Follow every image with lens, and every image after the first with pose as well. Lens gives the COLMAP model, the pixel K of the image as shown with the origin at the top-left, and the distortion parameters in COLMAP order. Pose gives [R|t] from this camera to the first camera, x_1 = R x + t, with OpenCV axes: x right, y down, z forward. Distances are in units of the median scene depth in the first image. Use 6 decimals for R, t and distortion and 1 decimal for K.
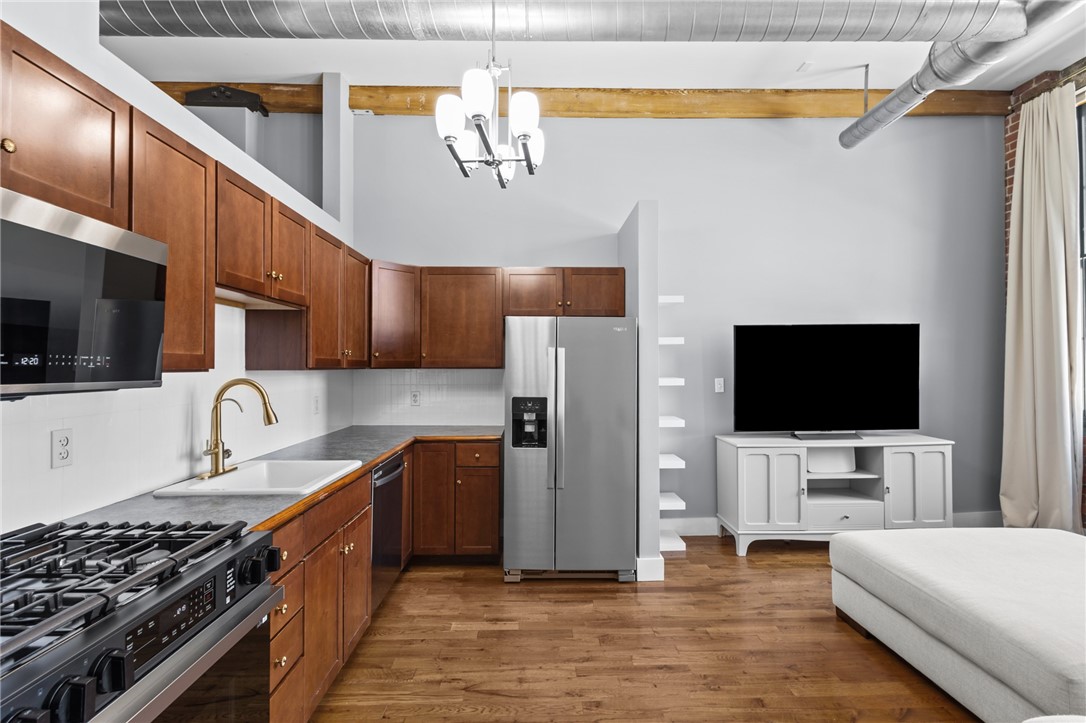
lens RADIAL K [[510.5, 0, 545.8], [0, 510.5, 363.3], [0, 0, 1]] dist [0.006649, -0.000792]
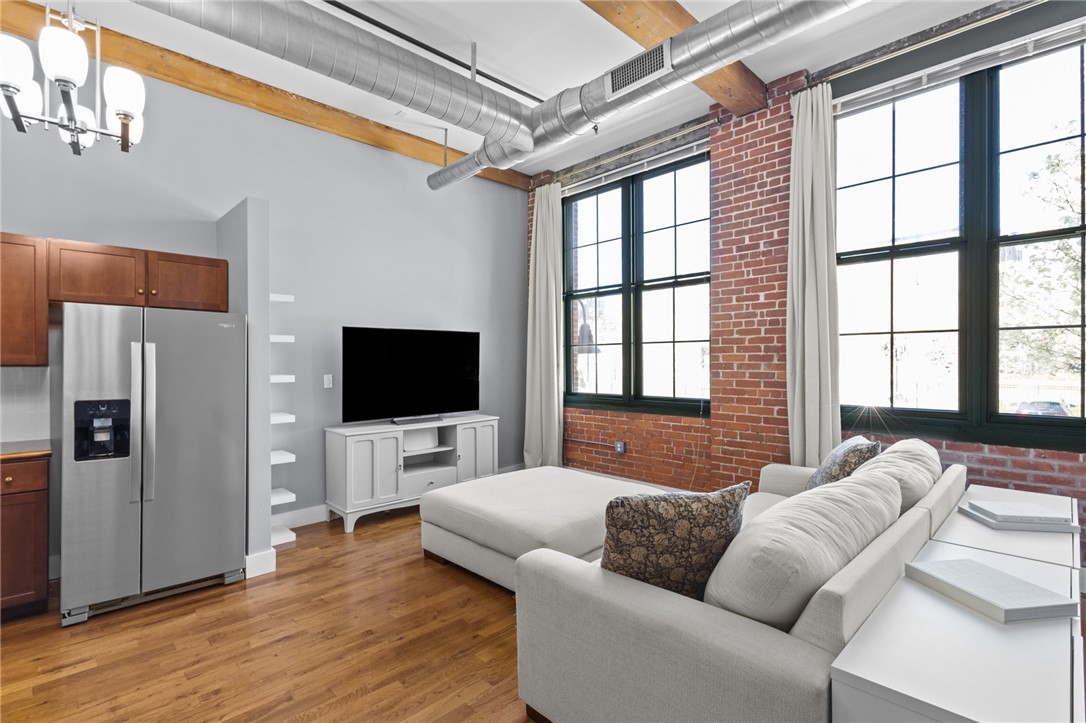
lens RADIAL K [[510.5, 0, 545.8], [0, 510.5, 363.3], [0, 0, 1]] dist [0.006649, -0.000792]
pose [[0.731955, 0.000663, 0.681352, -0.069978], [-0.003544, 0.999990, 0.002834, 0.000218], [-0.681344, -0.004490, 0.731950, -0.121102]]
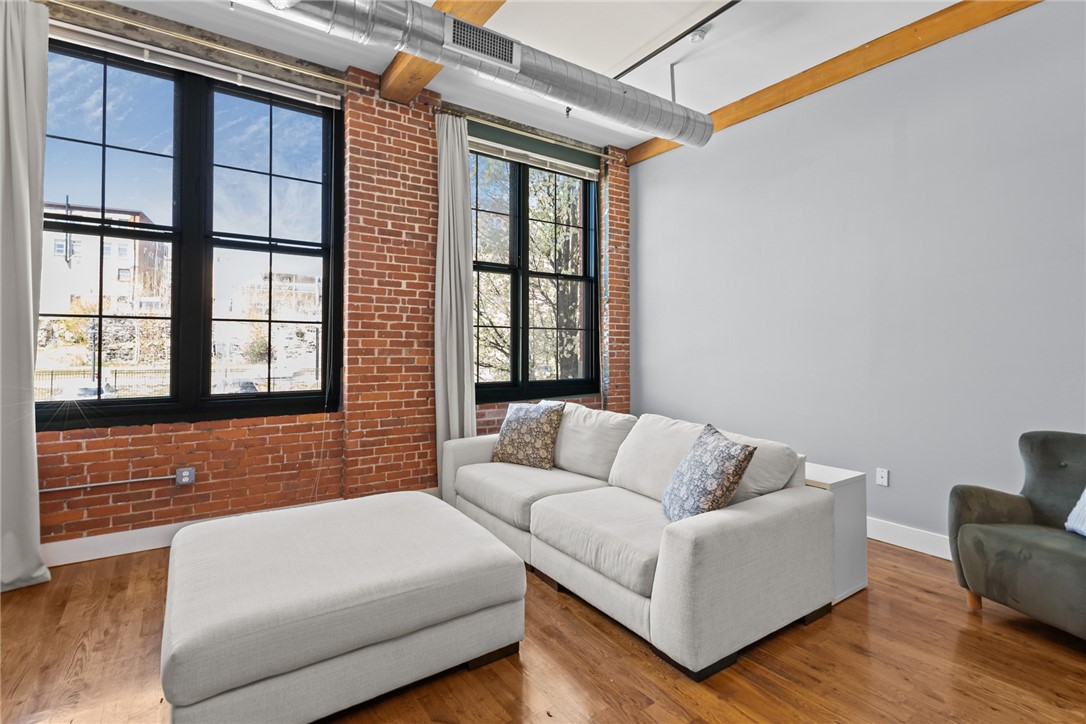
lens RADIAL K [[513.4, 0, 542.4], [0, 513.4, 337.5], [0, 0, 1]] dist [0.002262, 0.000045]
pose [[-0.549915, 0.021268, 0.834950, -0.108762], [-0.004200, 0.999593, -0.028228, 0.009312], [-0.835210, -0.019030, -0.549601, 1.007234]]
